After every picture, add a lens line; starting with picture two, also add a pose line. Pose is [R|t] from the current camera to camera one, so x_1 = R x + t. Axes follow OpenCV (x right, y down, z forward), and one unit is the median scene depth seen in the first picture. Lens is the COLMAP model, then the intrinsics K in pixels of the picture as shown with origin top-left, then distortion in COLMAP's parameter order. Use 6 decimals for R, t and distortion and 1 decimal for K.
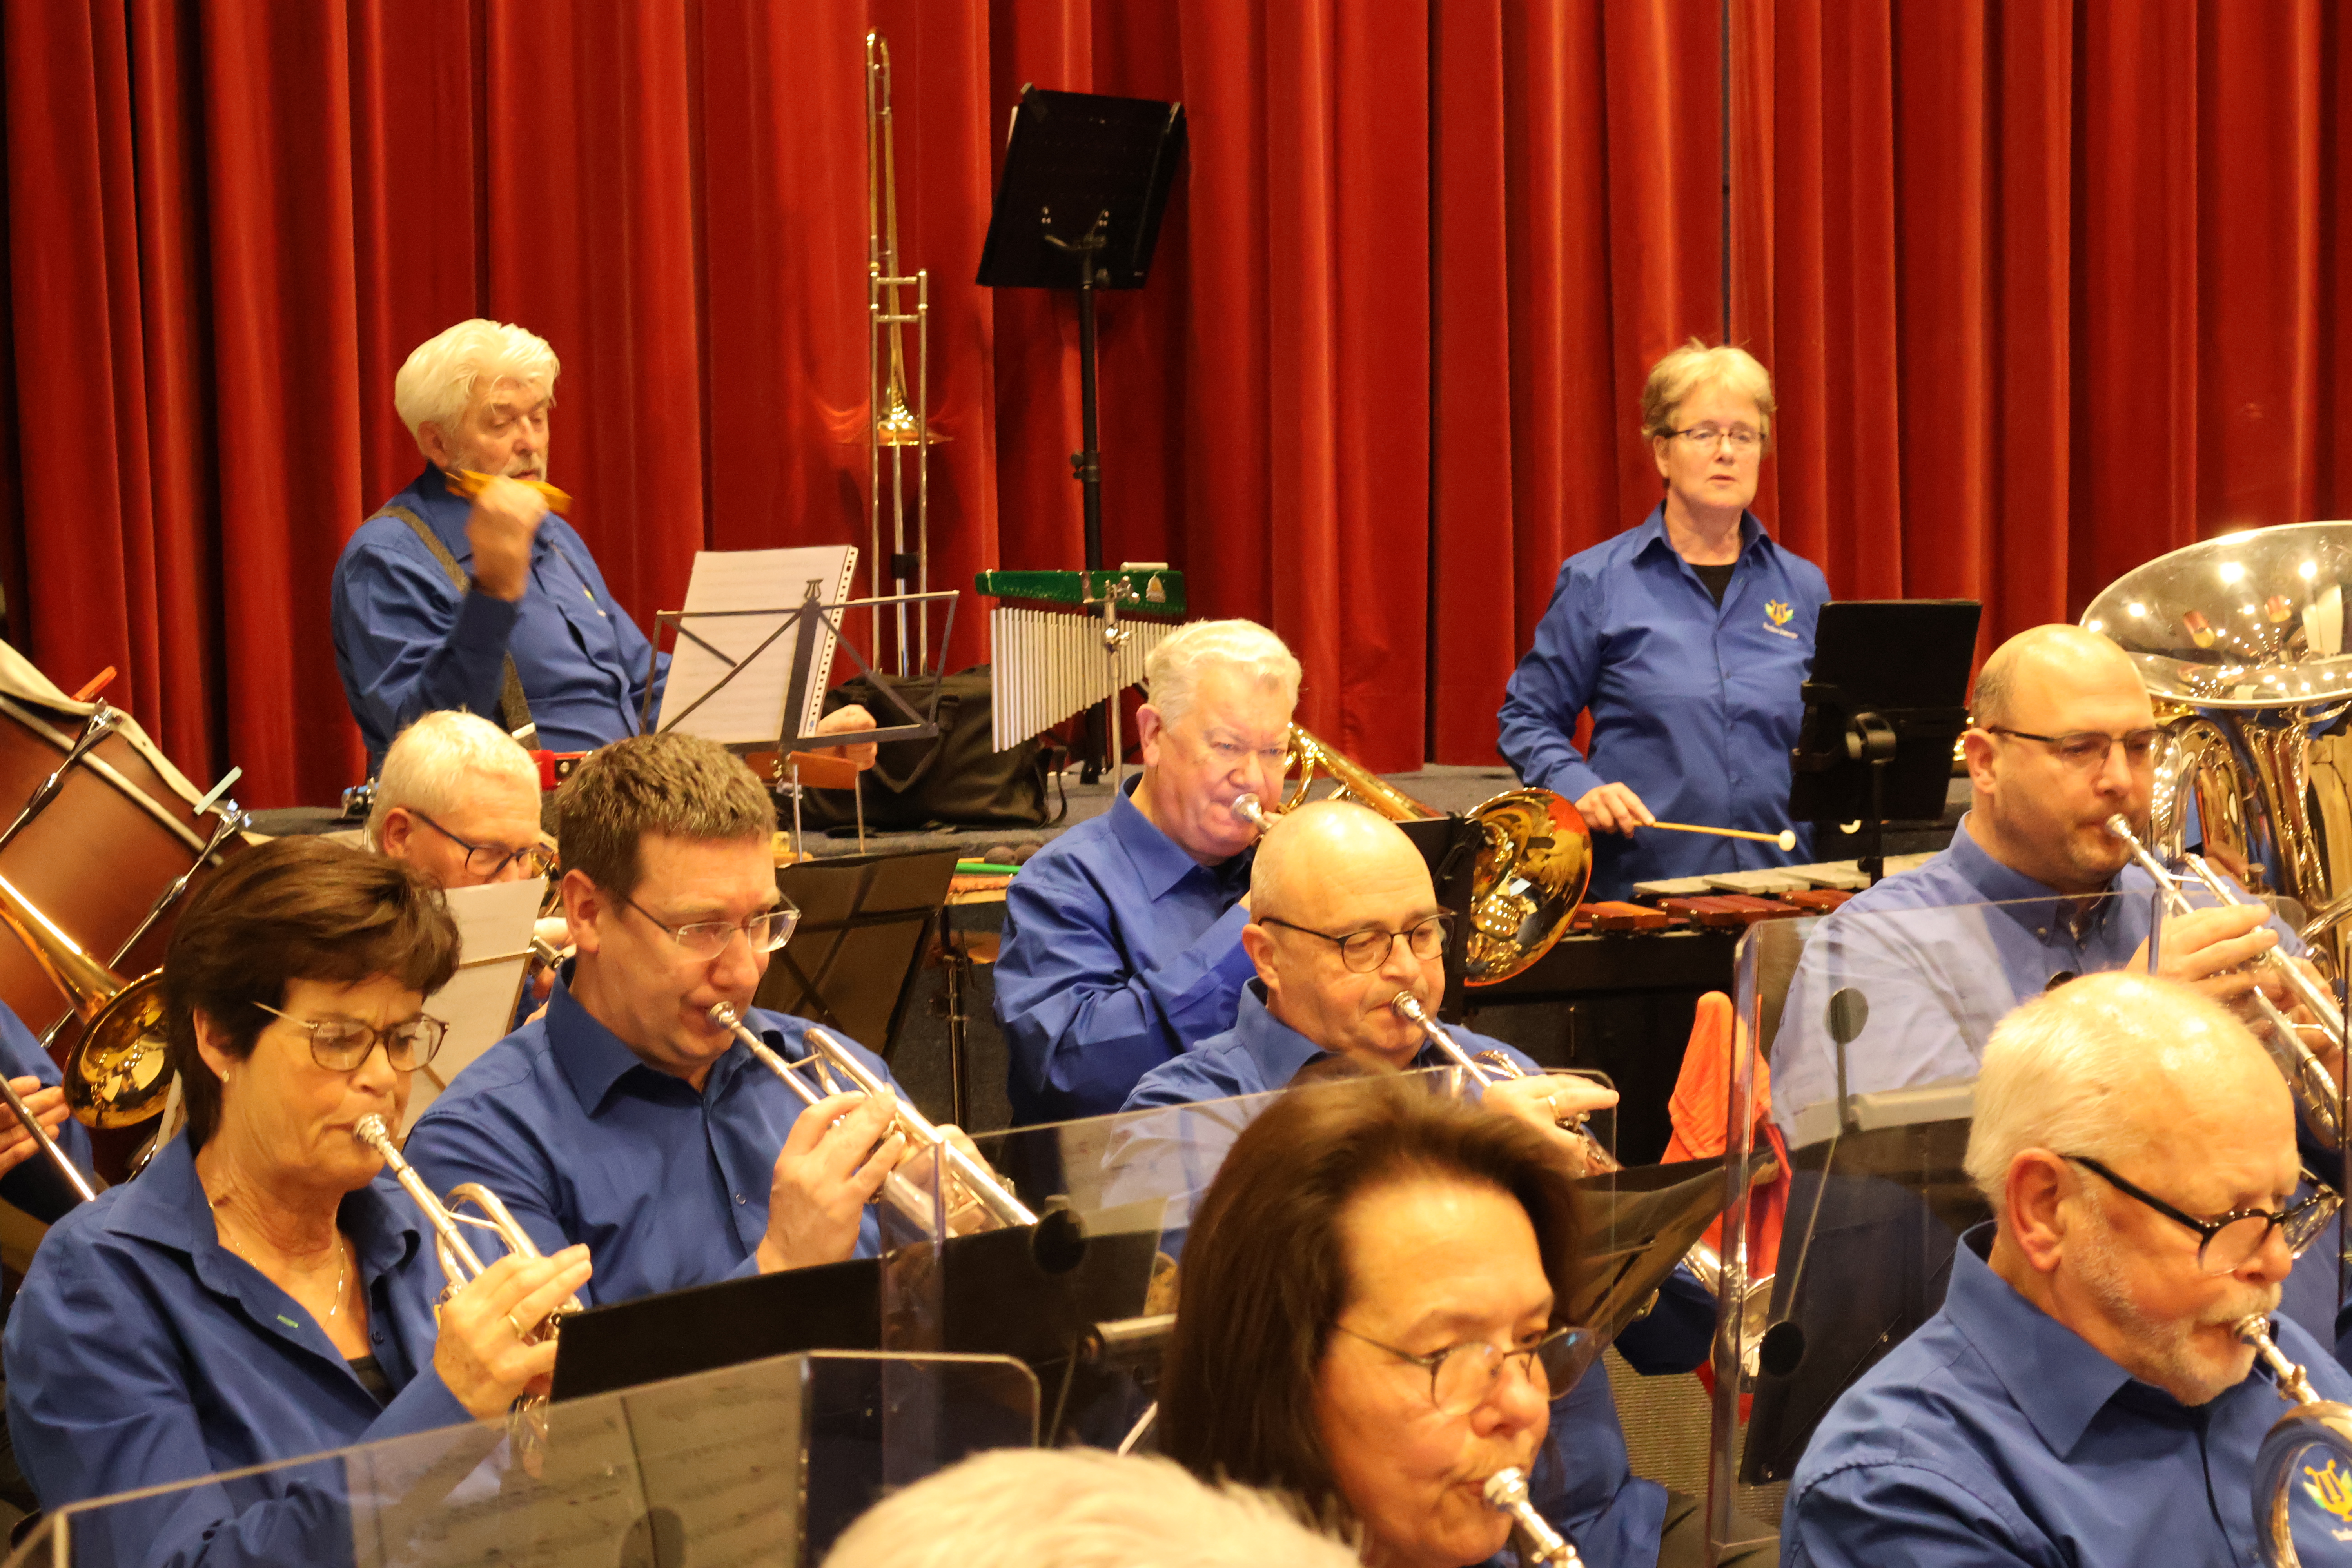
lens RADIAL K [[4818.0, 0, 1175.8], [0, 4818.0, 781.5], [0, 0, 1]] dist [-0.081836, 0.000000]
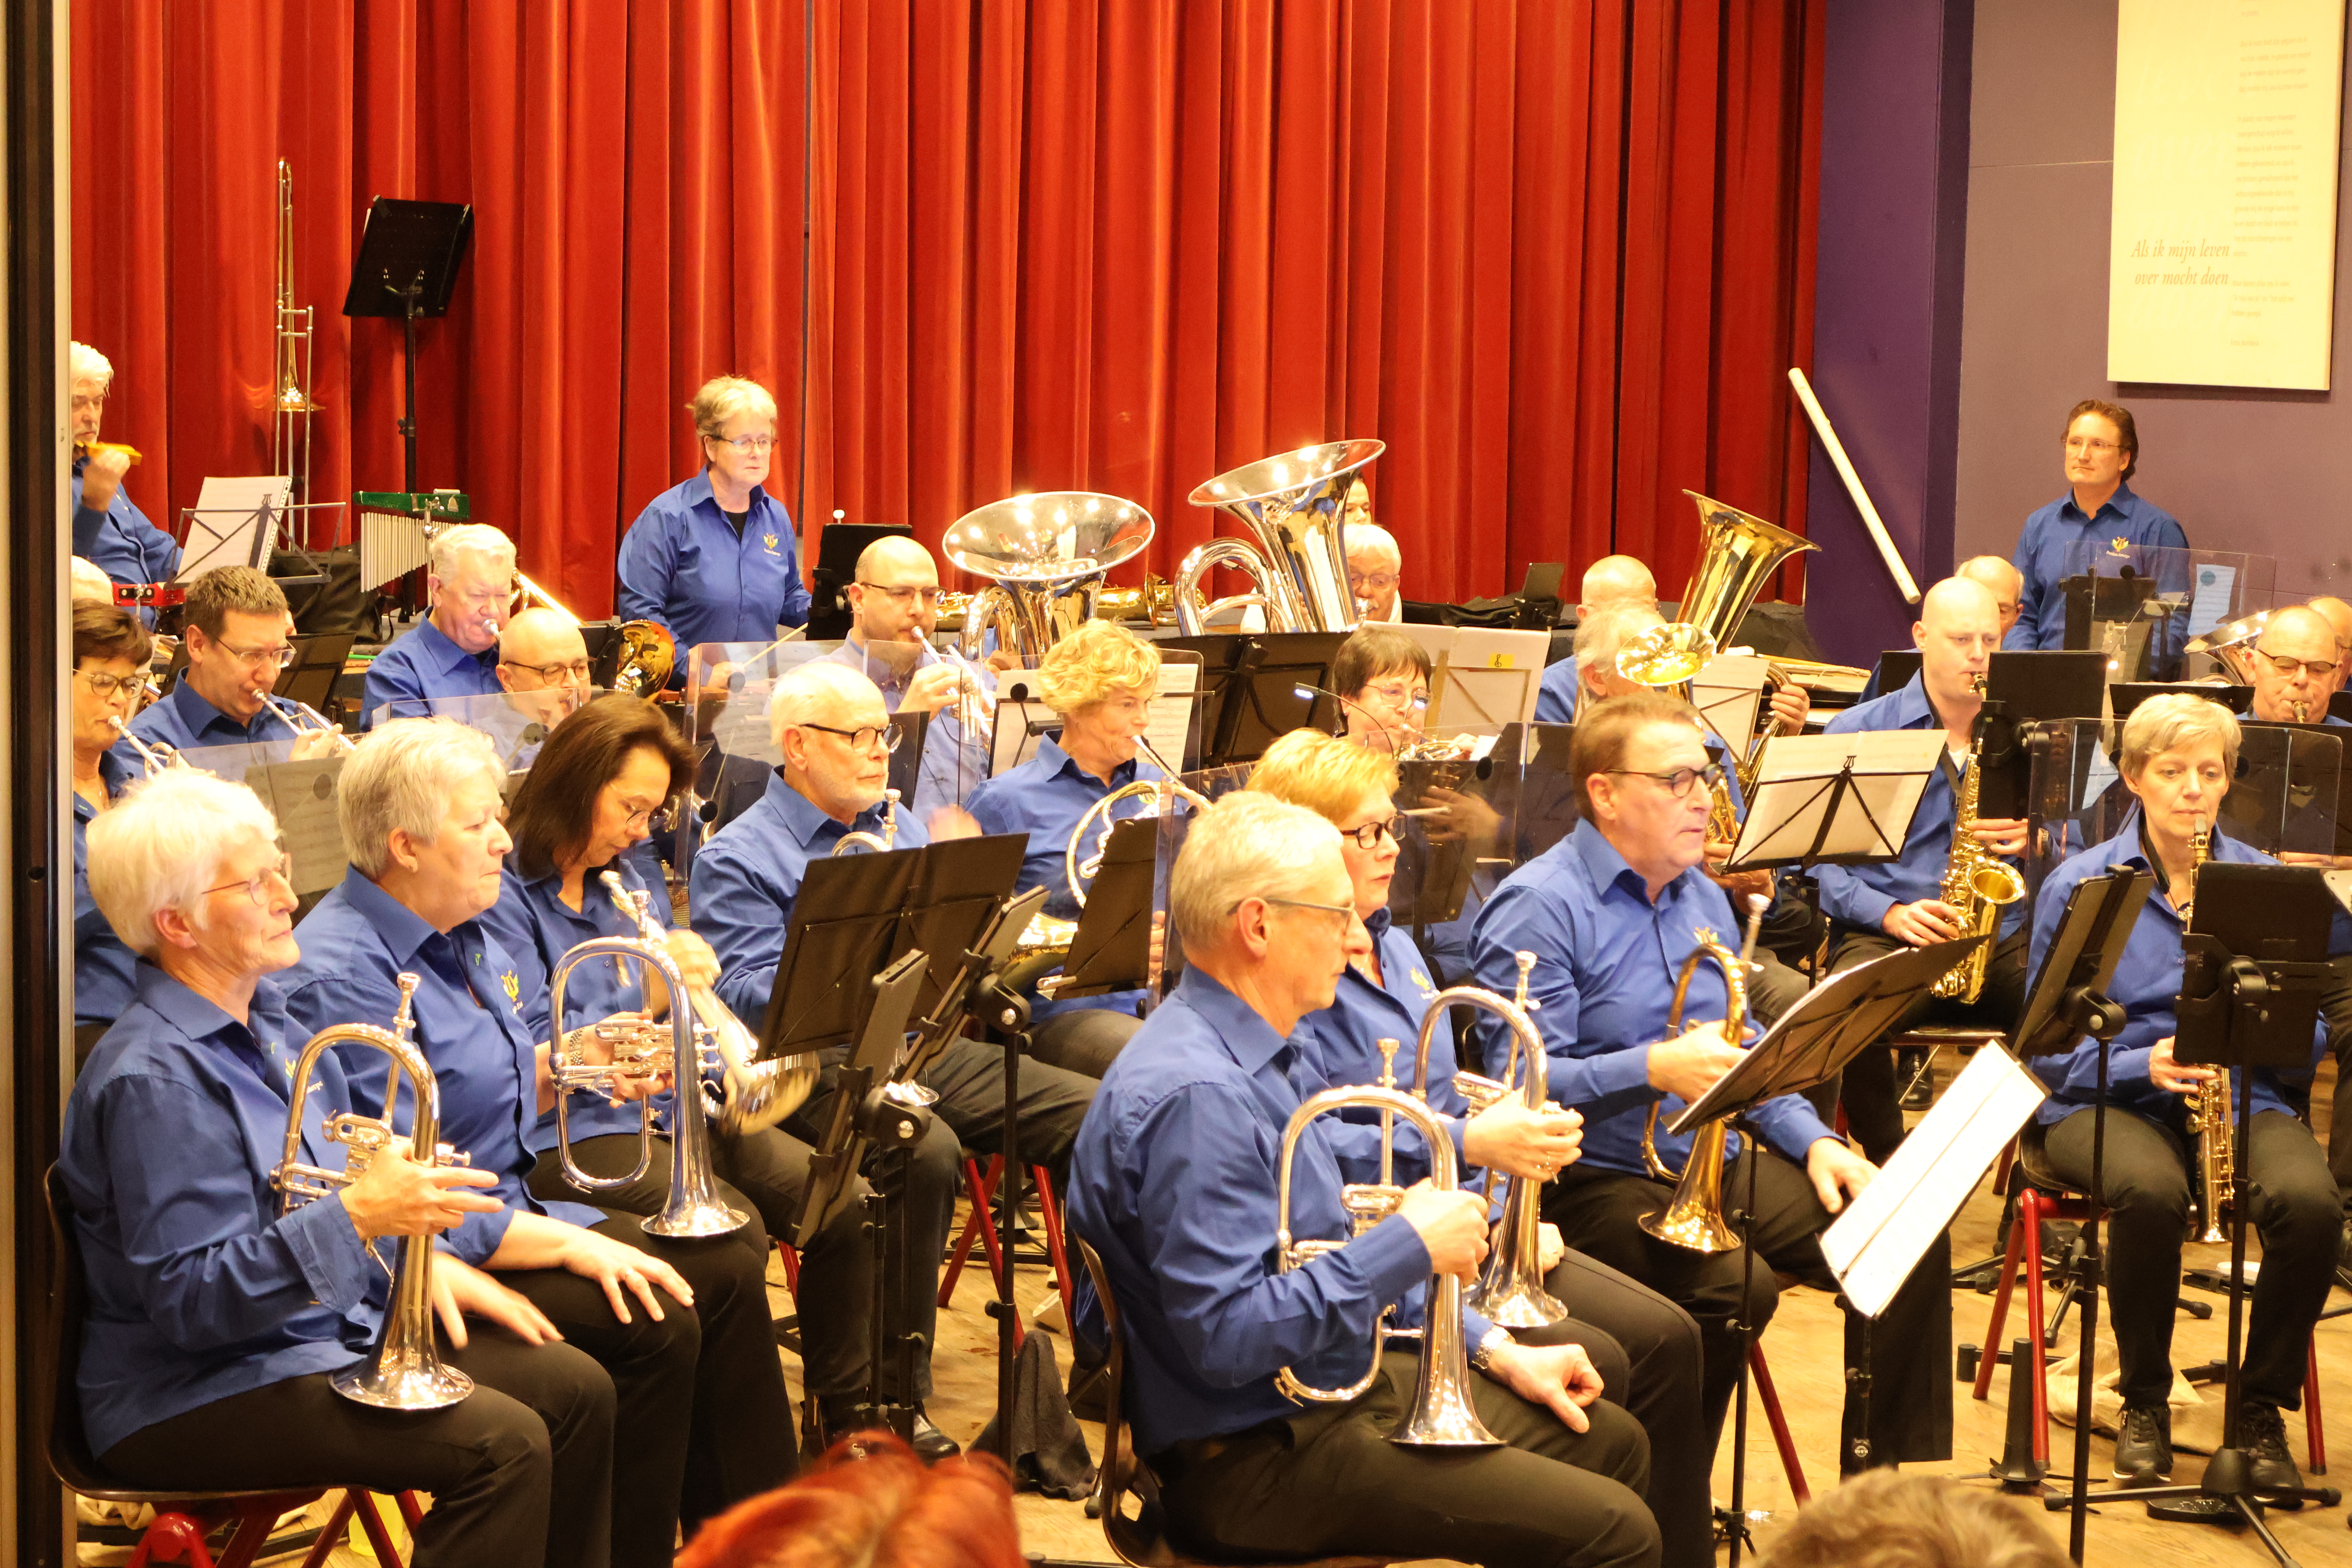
lens RADIAL K [[4350.4, 0, 1183.5], [0, 4350.4, 780.9], [0, 0, 1]] dist [0.071280, 0.000000]
pose [[0.985436, 0.021280, 0.168708, -0.007584], [-0.025124, 0.999470, 0.020680, 0.021598], [-0.168178, -0.024618, 0.985449, -0.628641]]
